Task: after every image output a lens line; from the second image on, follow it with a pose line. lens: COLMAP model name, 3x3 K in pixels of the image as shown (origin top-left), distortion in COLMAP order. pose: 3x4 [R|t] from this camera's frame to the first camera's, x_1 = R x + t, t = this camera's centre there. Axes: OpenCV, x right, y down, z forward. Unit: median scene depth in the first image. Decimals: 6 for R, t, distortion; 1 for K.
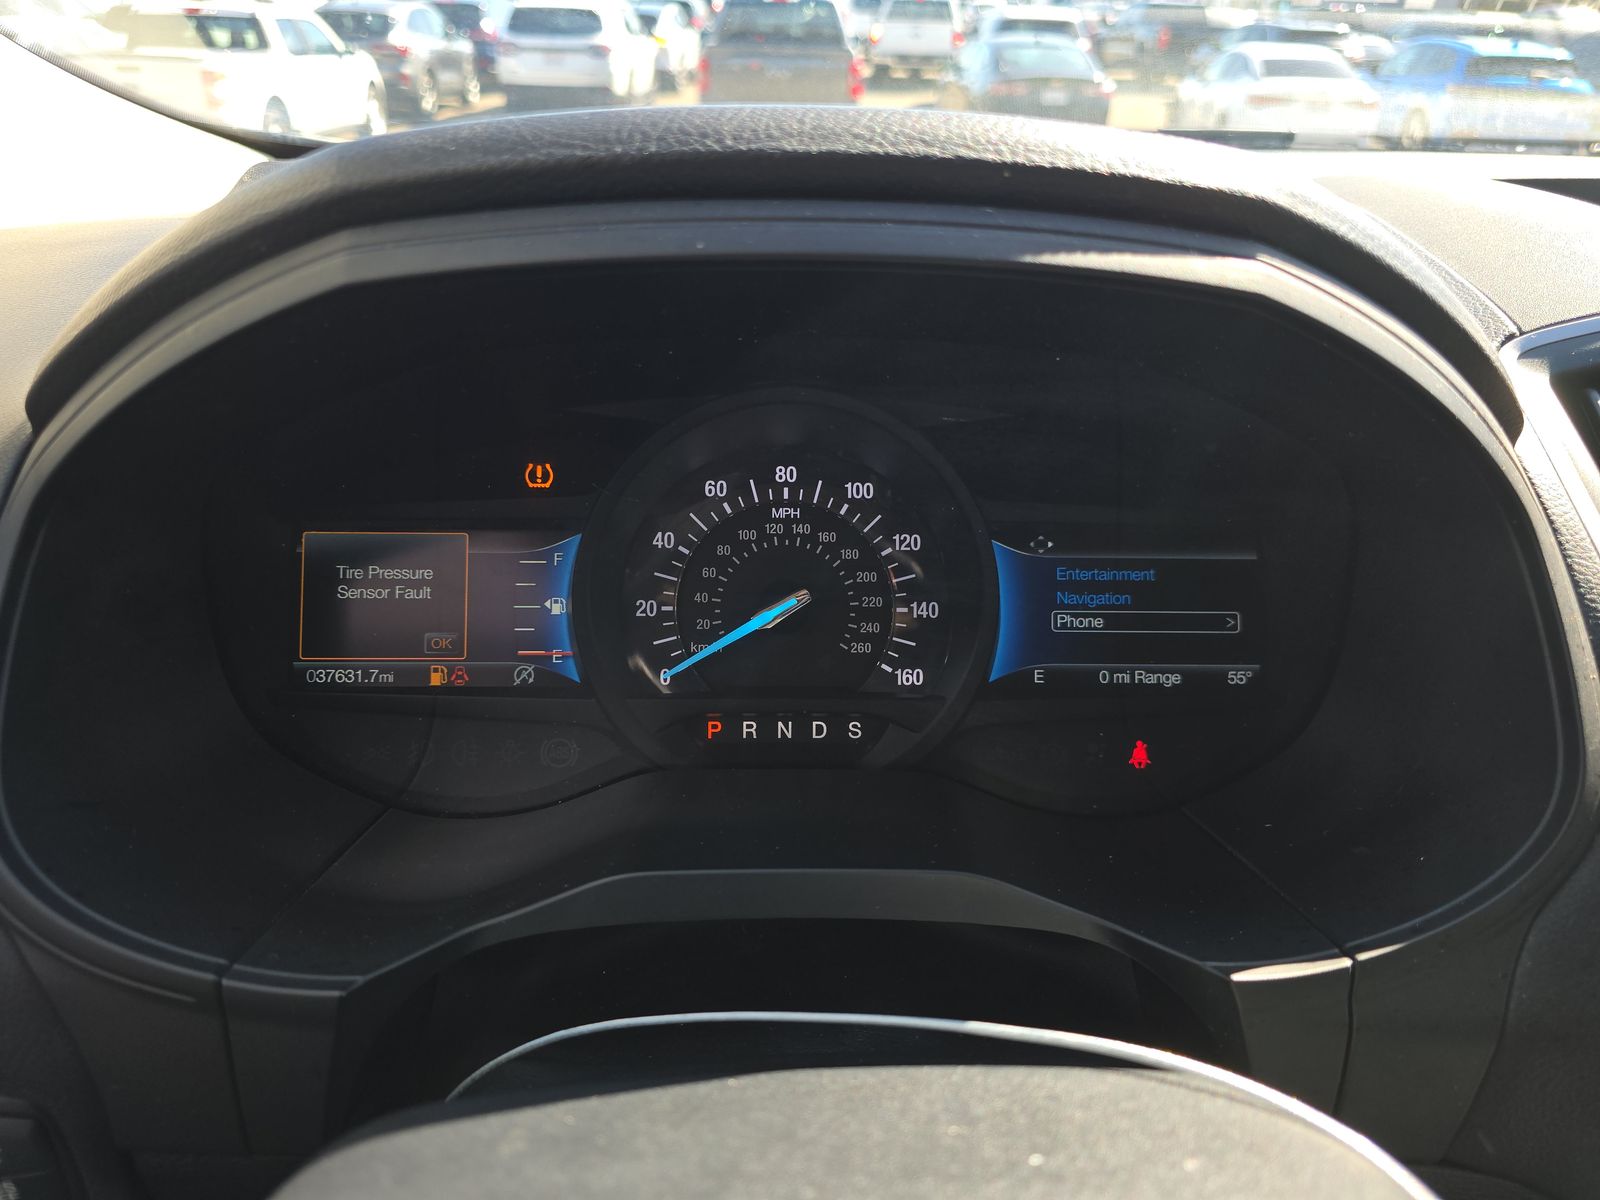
lens RADIAL K [[1096.0, 0, 794.5], [0, 1096.0, 604.9], [0, 0, 1]] dist [0.054177, -0.049945]
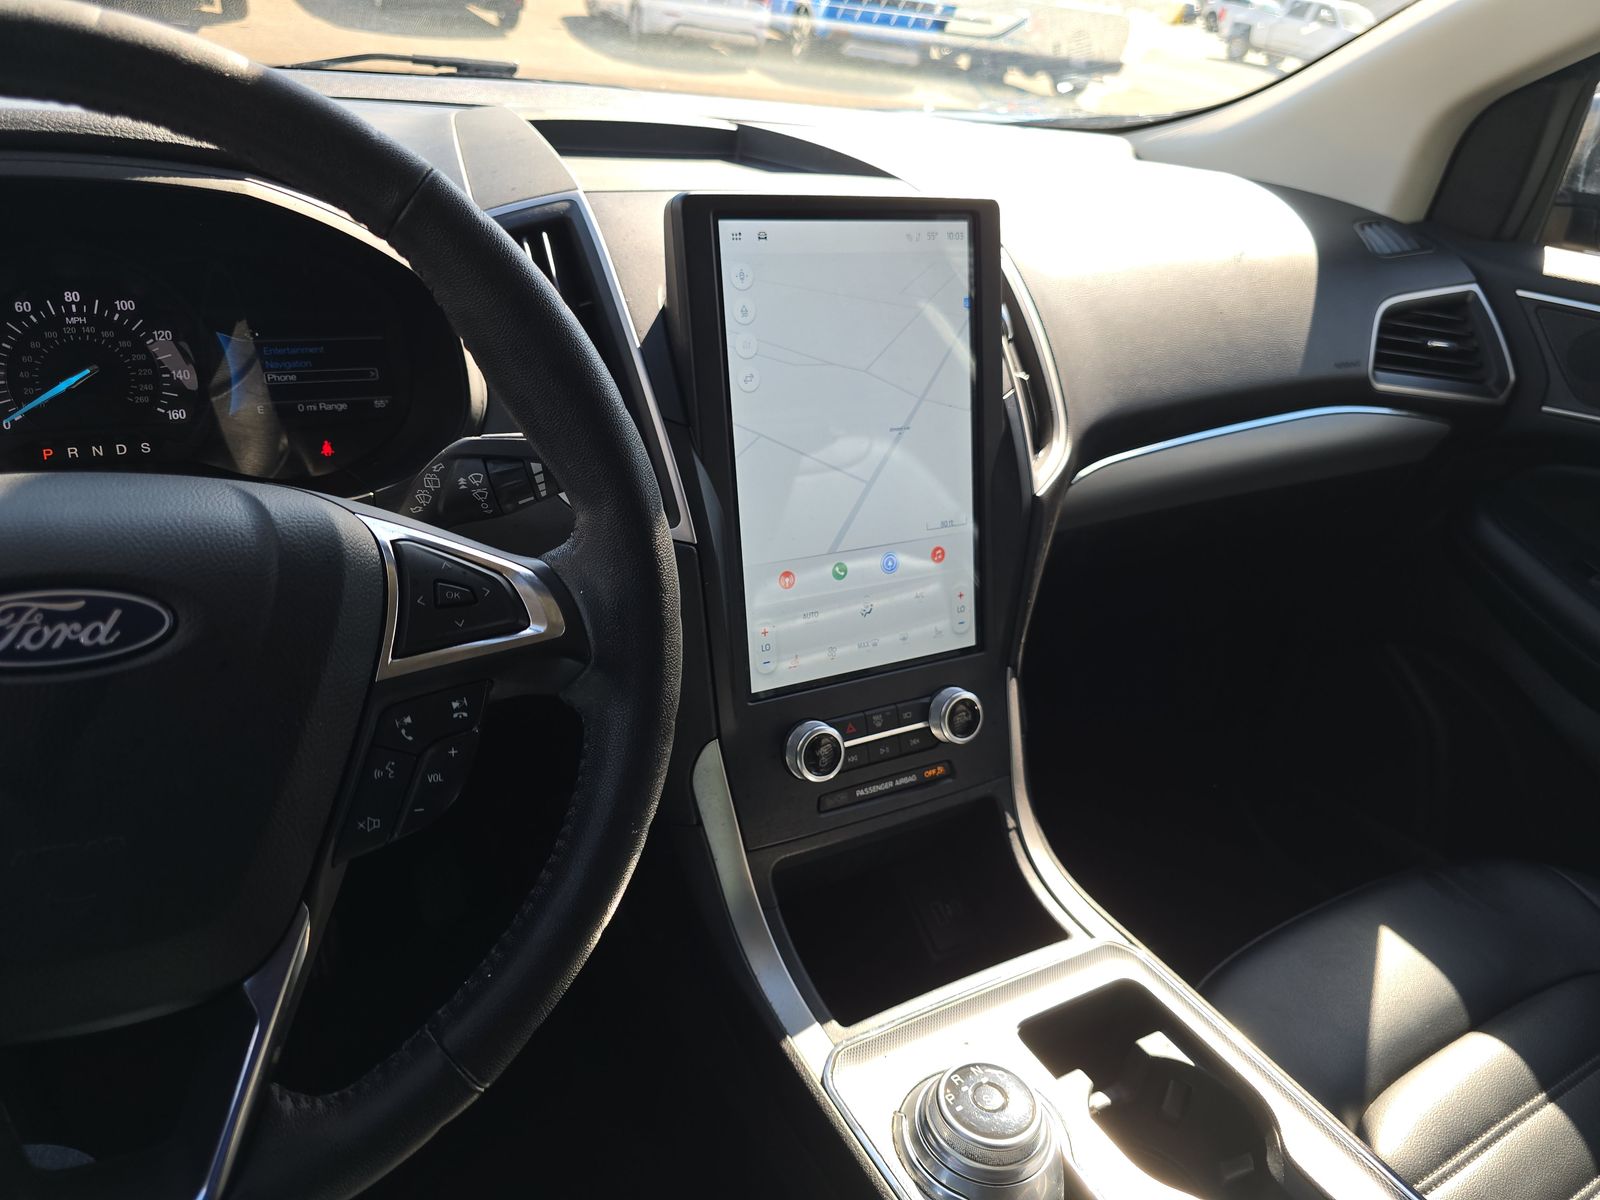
lens RADIAL K [[1096.0, 0, 786.0], [0, 1096.0, 586.9], [0, 0, 1]] dist [0.054177, -0.049945]
pose [[0.899060, -0.138072, 0.415484, 0.203979], [0.102467, 0.988973, 0.106924, 0.245898], [-0.425666, -0.053557, 0.903294, -1.002730]]
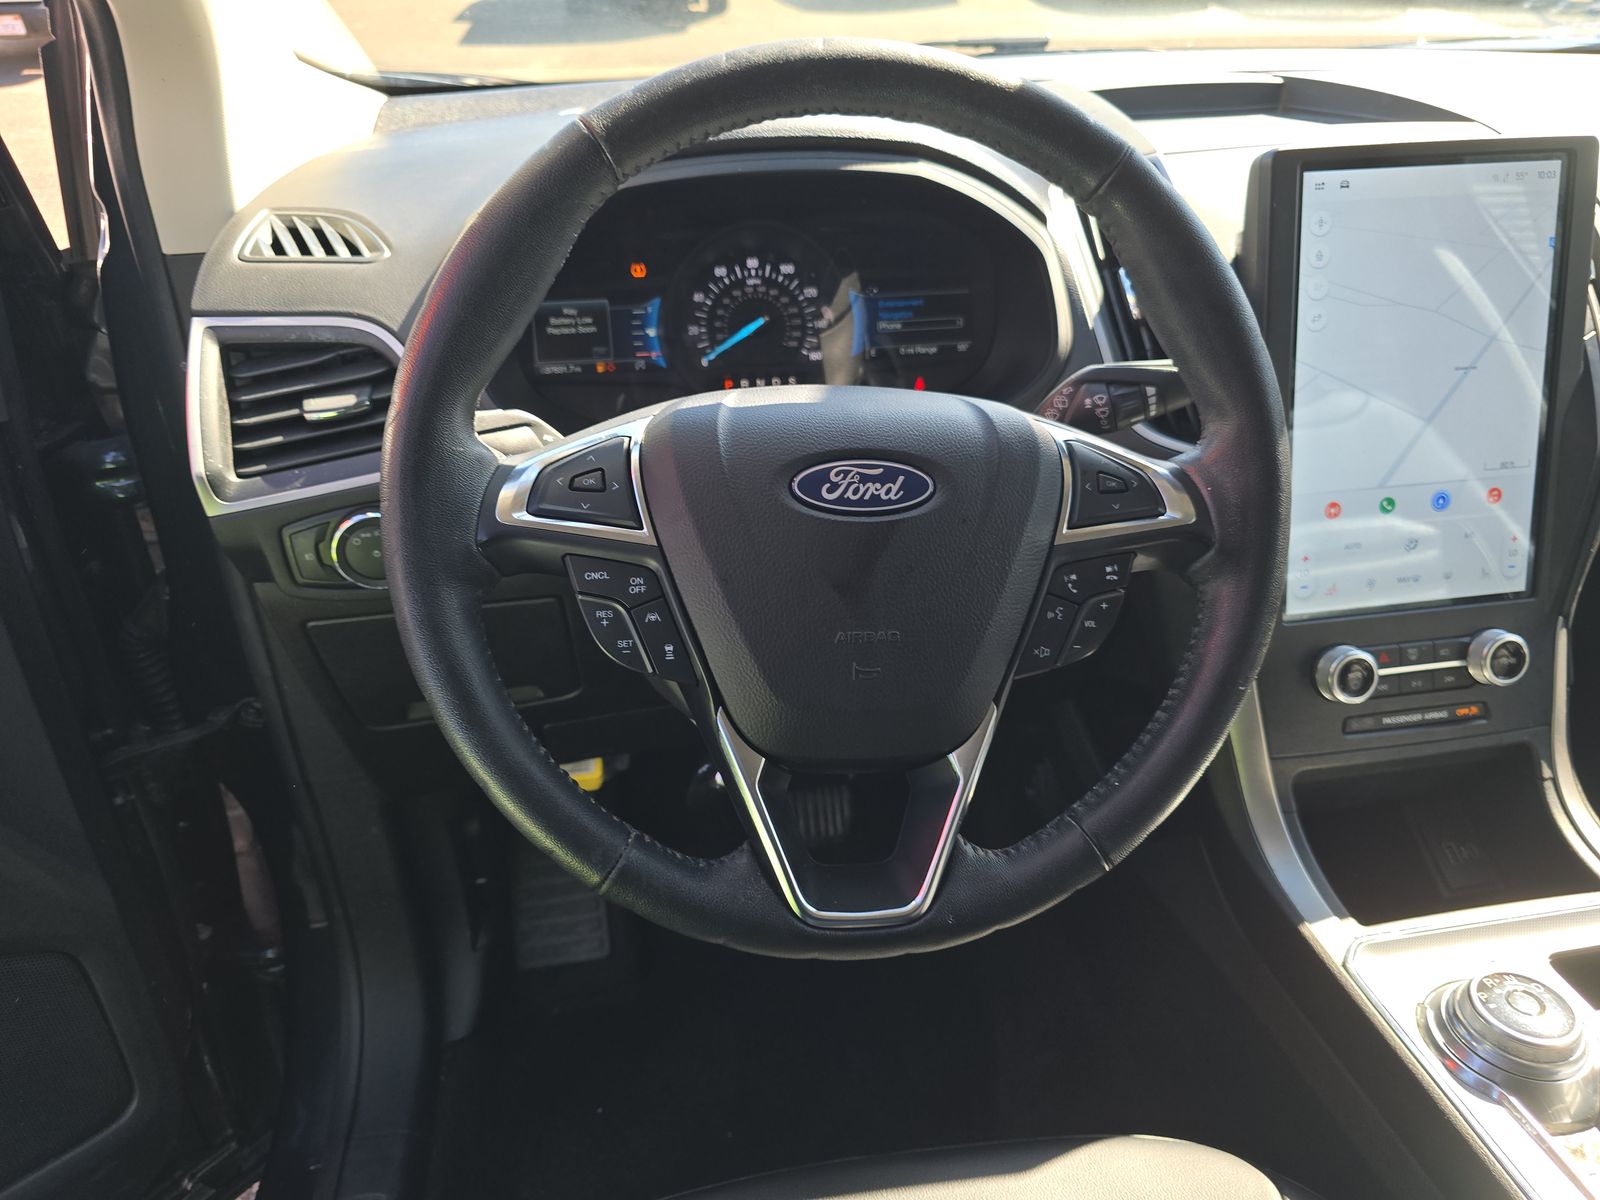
lens RADIAL K [[1096.0, 0, 798.5], [0, 1096.0, 594.2], [0, 0, 1]] dist [0.054177, -0.049945]
pose [[0.993341, -0.079574, 0.083314, -0.150500], [0.069964, 0.991183, 0.112522, 0.289555], [-0.091533, -0.105944, 0.990150, -1.226546]]
